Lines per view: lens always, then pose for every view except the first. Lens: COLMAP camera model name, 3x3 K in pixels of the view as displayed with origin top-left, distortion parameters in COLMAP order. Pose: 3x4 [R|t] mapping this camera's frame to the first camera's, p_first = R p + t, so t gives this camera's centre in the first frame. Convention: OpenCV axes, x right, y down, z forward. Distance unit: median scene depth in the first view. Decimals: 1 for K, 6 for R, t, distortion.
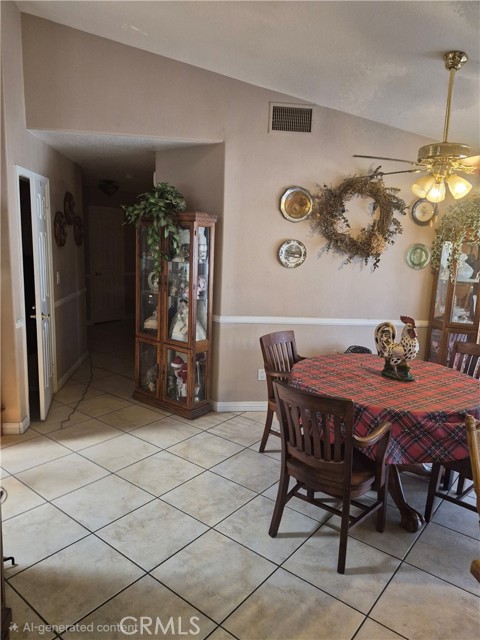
lens RADIAL K [[443.9, 0, 239.7], [0, 443.9, 317.0], [0, 0, 1]] dist [0.058579, -0.070509]
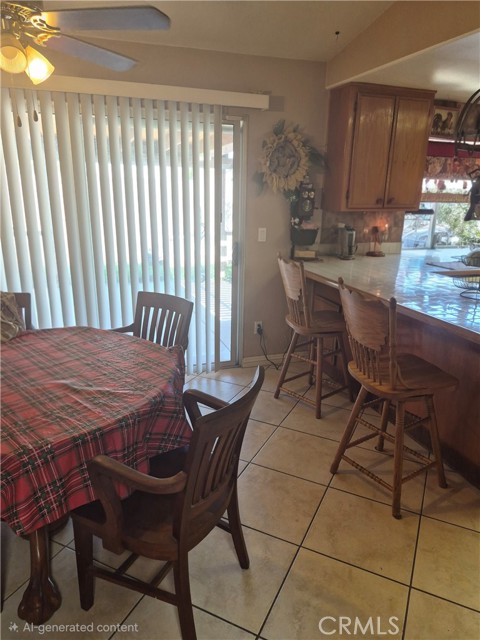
lens RADIAL K [[443.9, 0, 241.7], [0, 443.9, 326.1], [0, 0, 1]] dist [0.058579, -0.070509]
pose [[-0.224255, -0.332802, 0.915944, -0.231610], [0.136175, 0.919960, 0.367601, -0.093335], [-0.964969, 0.207165, -0.160986, 0.614616]]
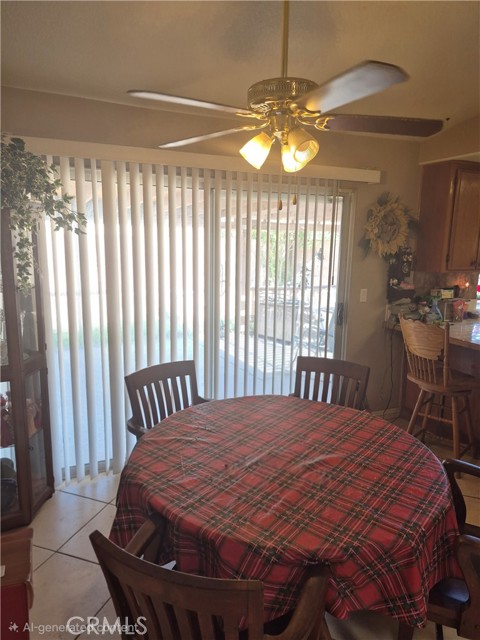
lens RADIAL K [[443.9, 0, 237.6], [0, 443.9, 322.8], [0, 0, 1]] dist [0.058579, -0.070509]
pose [[-0.326194, -0.212073, 0.921207, -0.137659], [0.136559, 0.953716, 0.267912, -0.167960], [-0.935387, 0.213190, -0.282136, 0.952460]]
